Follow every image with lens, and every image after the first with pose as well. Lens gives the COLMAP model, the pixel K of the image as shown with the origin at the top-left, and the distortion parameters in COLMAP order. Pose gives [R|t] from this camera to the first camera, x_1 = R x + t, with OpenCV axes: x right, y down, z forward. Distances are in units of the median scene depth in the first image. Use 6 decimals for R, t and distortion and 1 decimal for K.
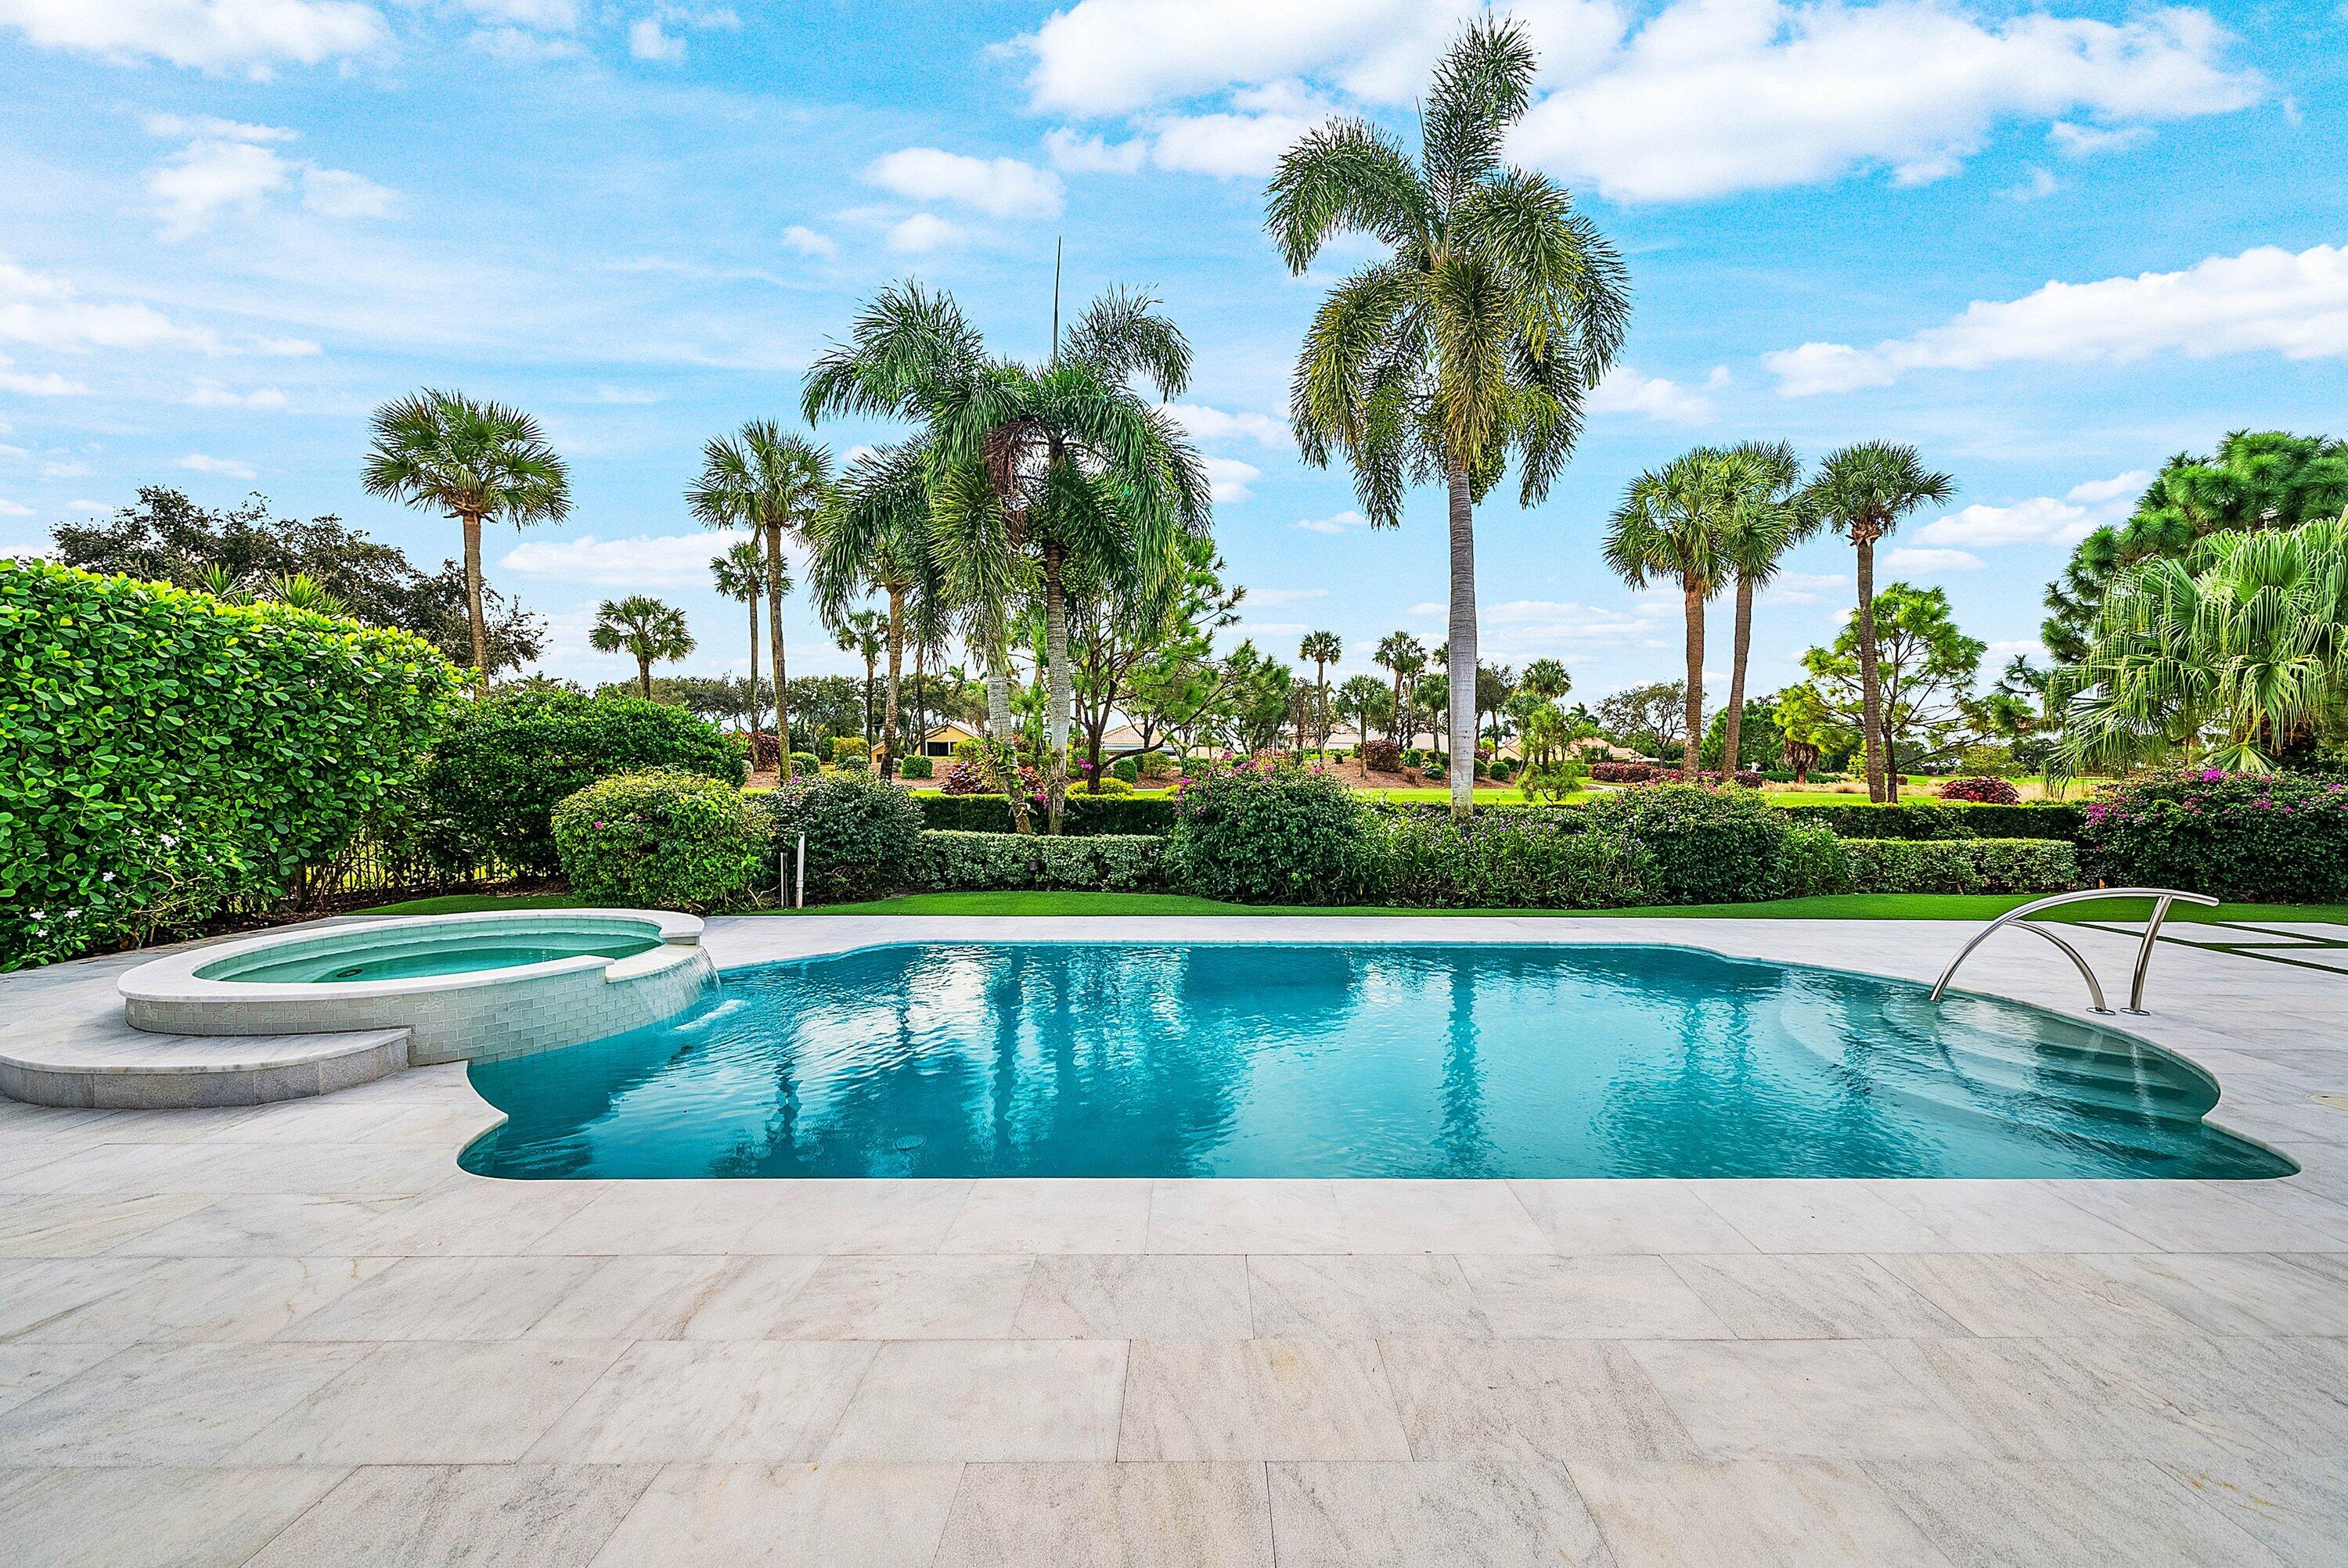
lens RADIAL K [[973.6, 0, 1205.3], [0, 973.6, 796.9], [0, 0, 1]] dist [0.001697, -0.000279]
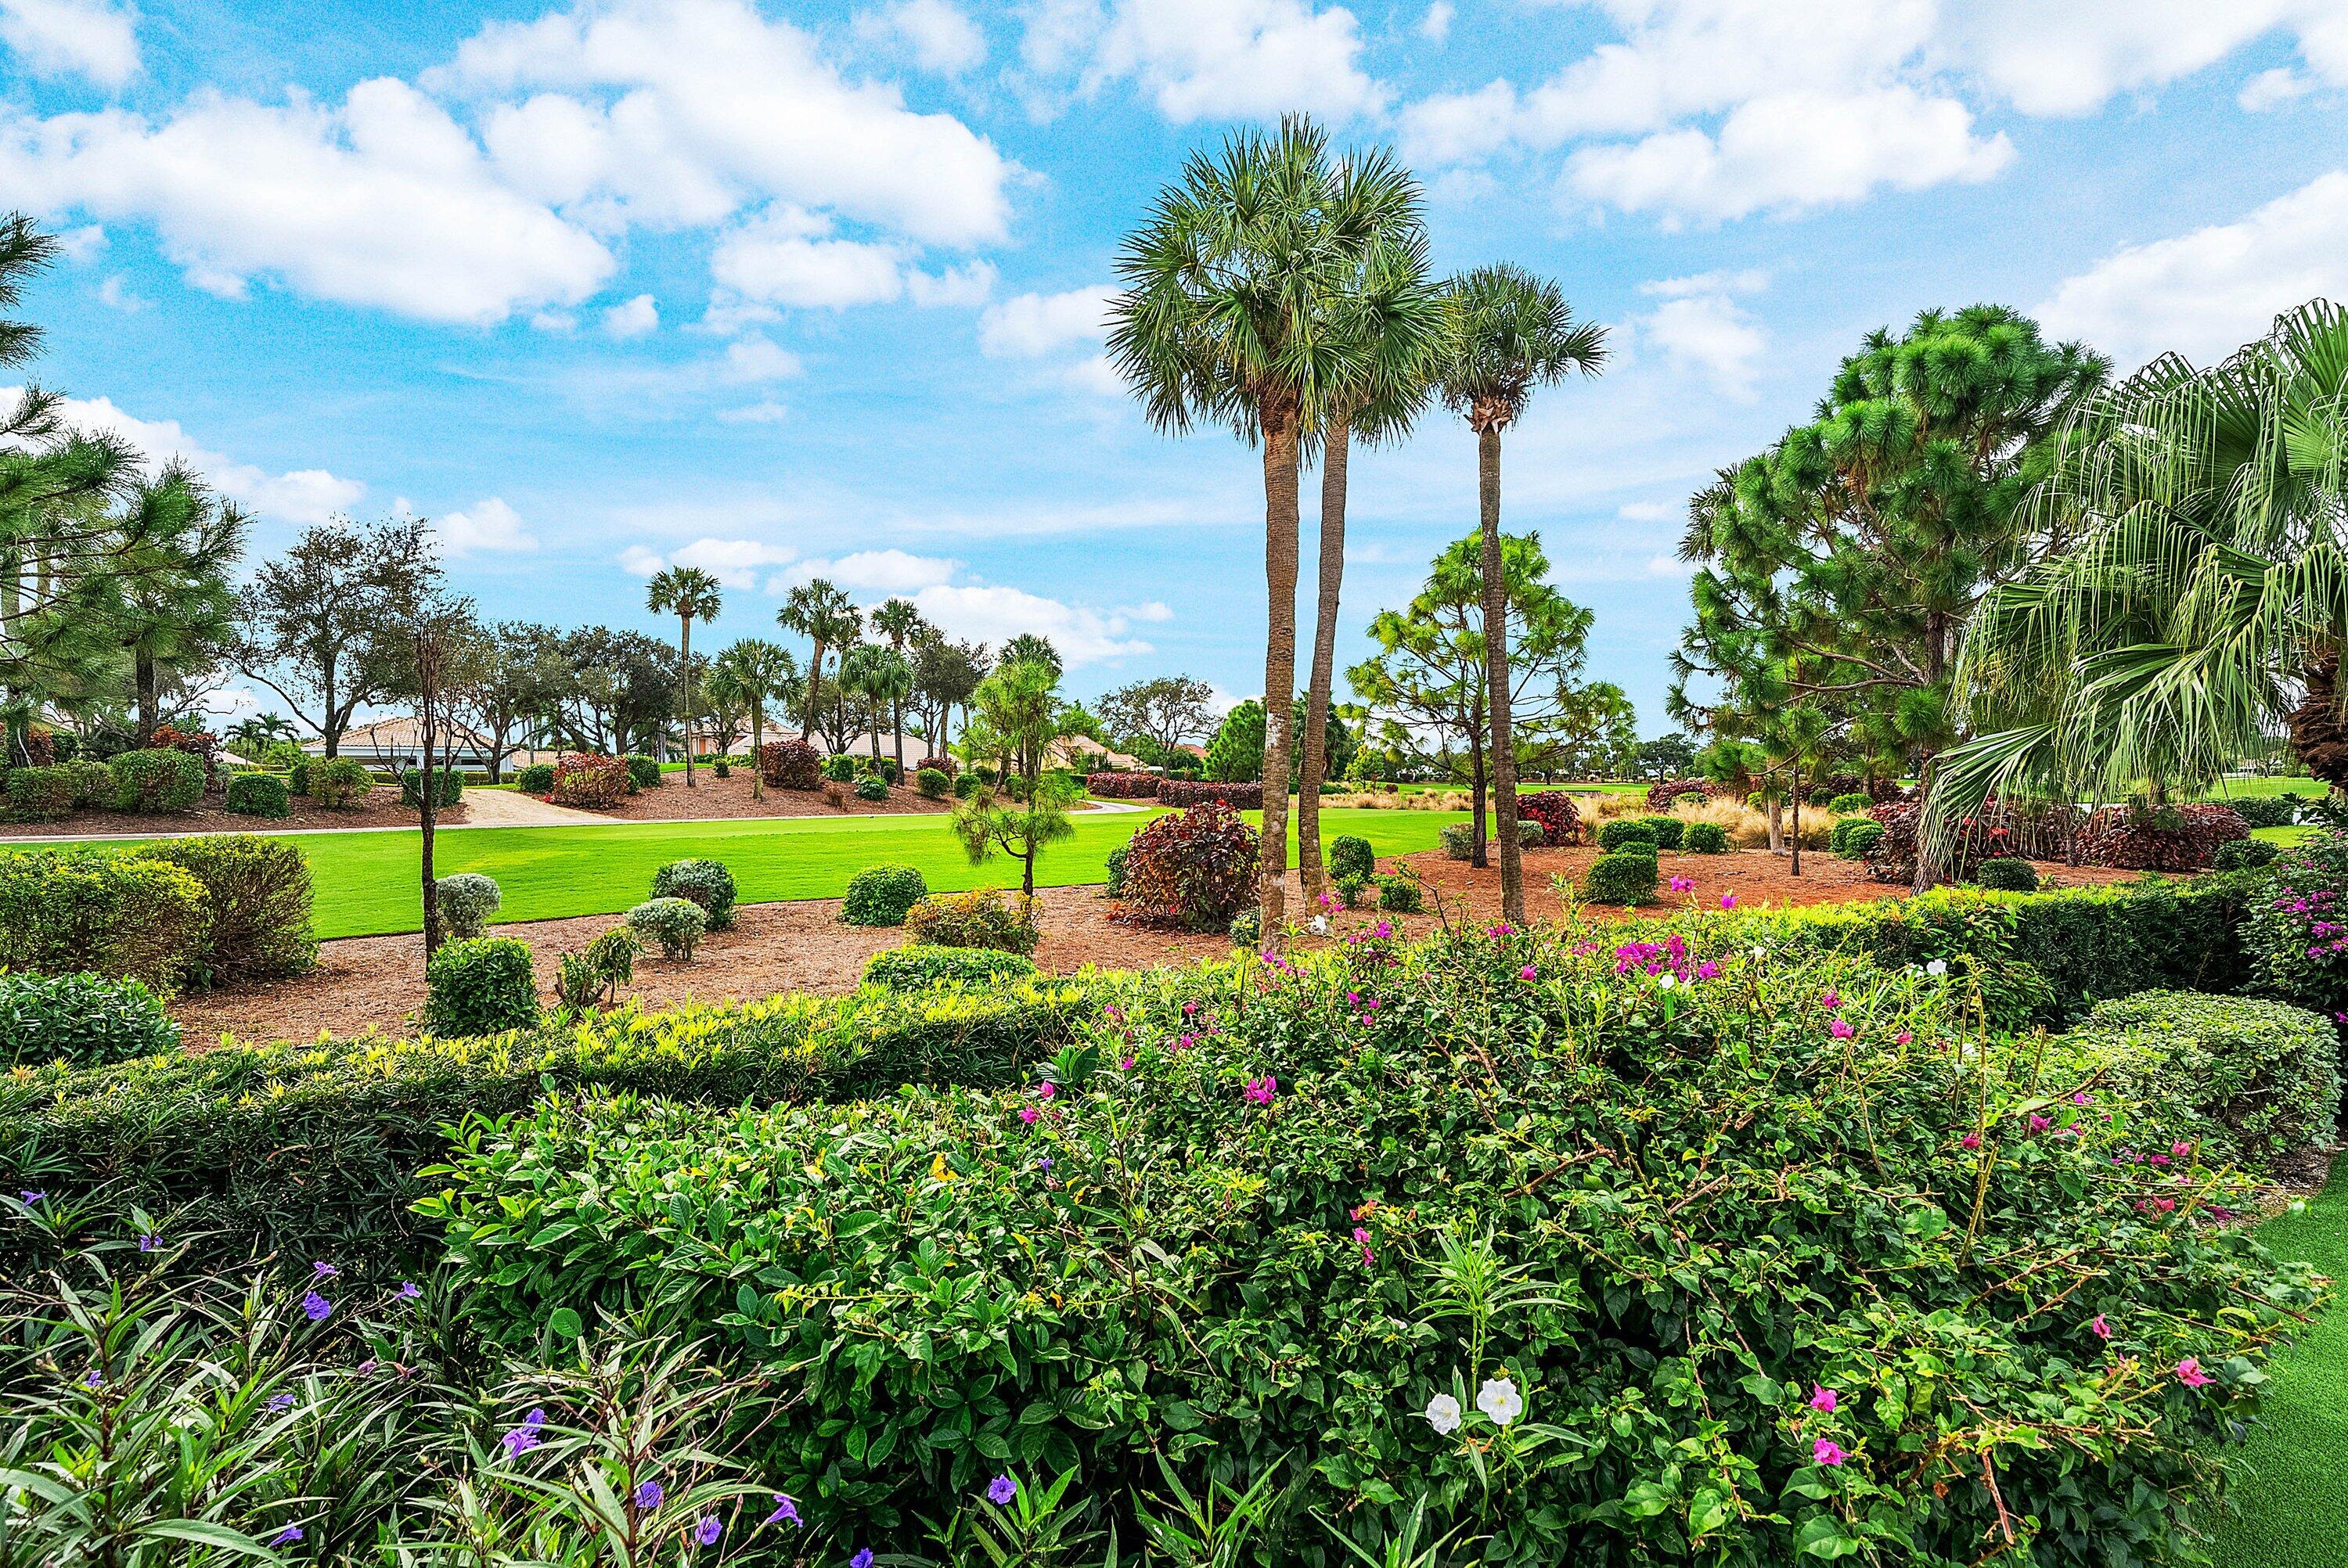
lens RADIAL K [[1152.5, 0, 1179.9], [0, 1152.5, 760.7], [0, 0, 1]] dist [0.002066, 0.000117]
pose [[0.897350, 0.000193, 0.441319, 0.077195], [0.019428, 0.999013, -0.039941, -0.009596], [-0.440891, 0.044415, 0.896461, 0.196972]]
